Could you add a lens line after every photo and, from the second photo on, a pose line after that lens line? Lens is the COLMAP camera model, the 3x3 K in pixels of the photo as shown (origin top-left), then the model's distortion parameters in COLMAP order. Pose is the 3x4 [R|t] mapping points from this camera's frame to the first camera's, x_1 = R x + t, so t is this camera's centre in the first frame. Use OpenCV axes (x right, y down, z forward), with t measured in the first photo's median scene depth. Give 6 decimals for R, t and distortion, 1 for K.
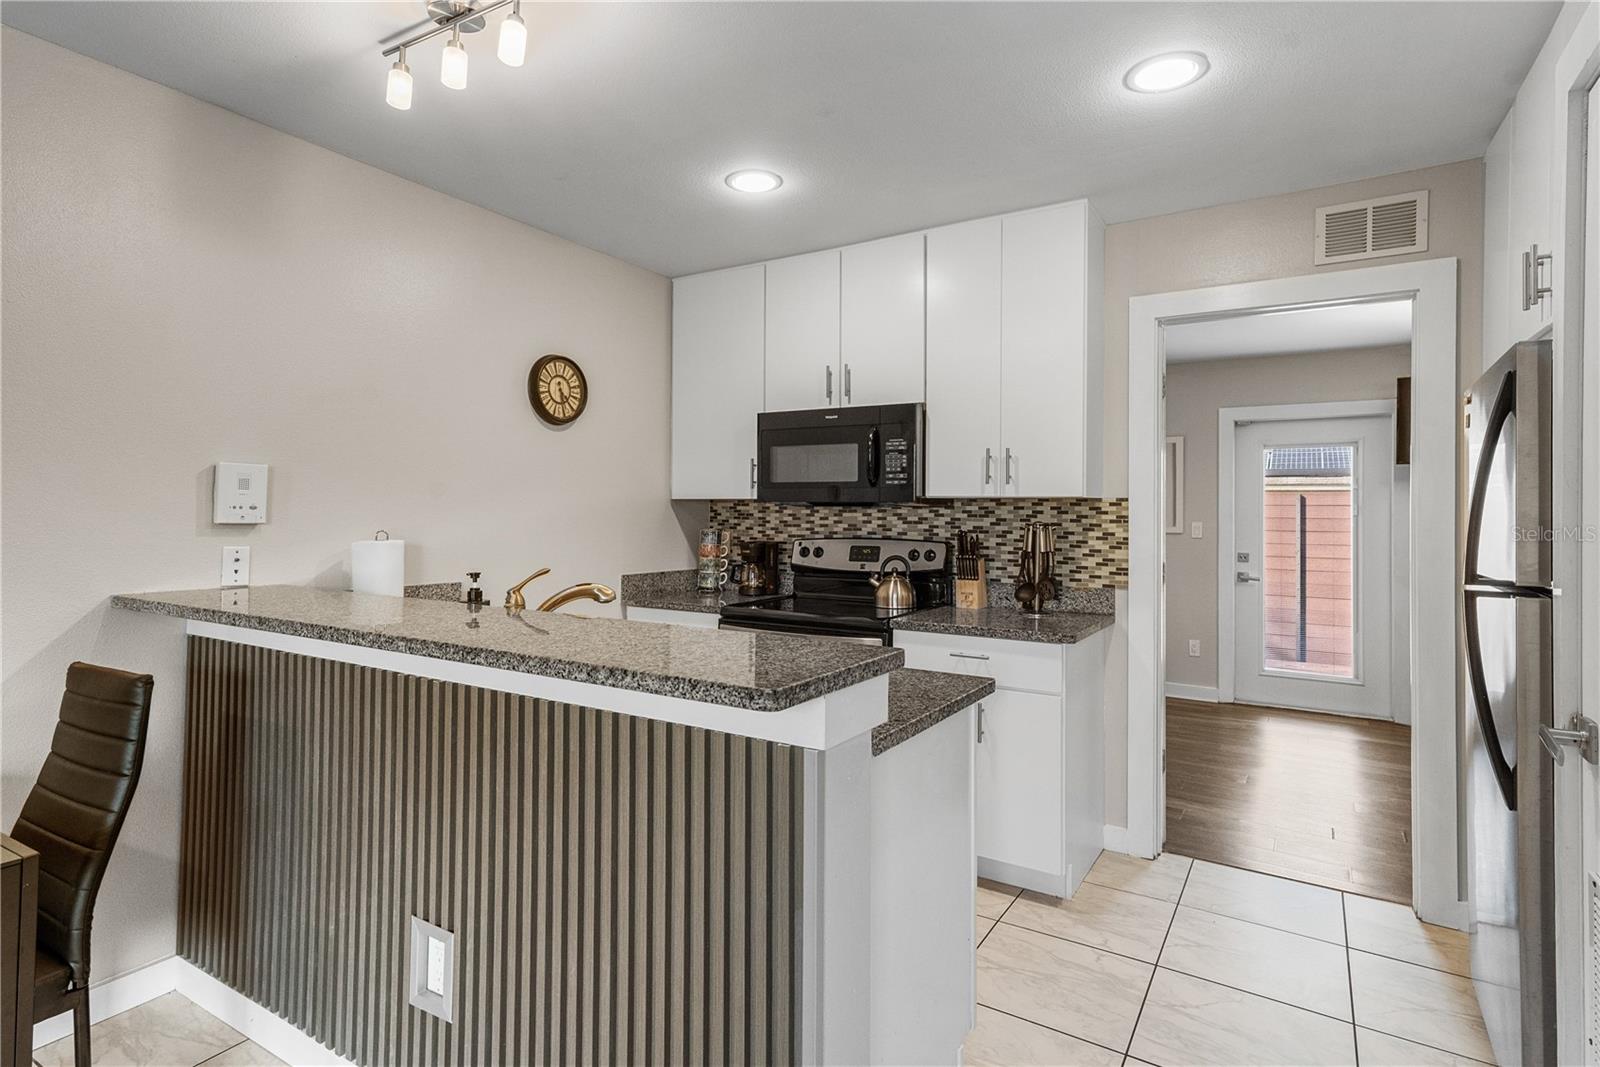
lens RADIAL K [[818.3, 0, 805.0], [0, 818.3, 502.6], [0, 0, 1]] dist [0.017928, 0.000089]
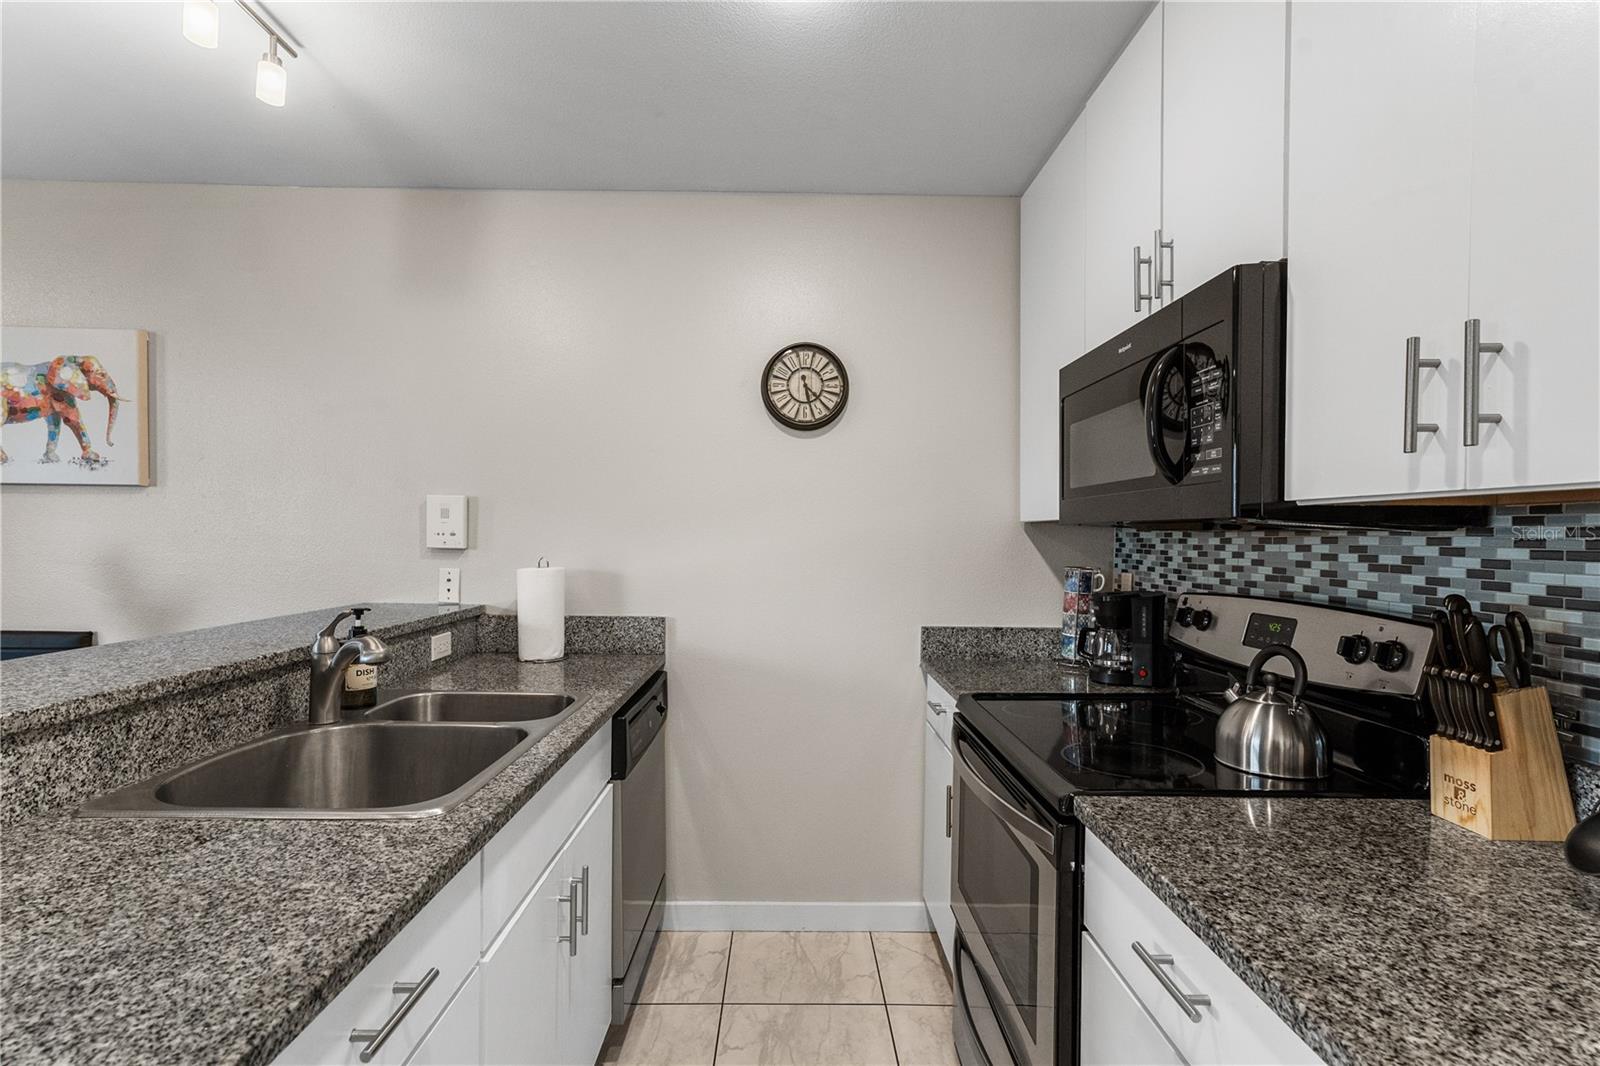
lens RADIAL K [[758.3, 0, 803.3], [0, 758.3, 547.4], [0, 0, 1]] dist [-0.016952, 0.015448]
pose [[0.534375, 0.011094, -0.845174, 0.312999], [0.004846, 0.999857, 0.016189, 0.006612], [0.845233, -0.012747, 0.534245, 0.592172]]
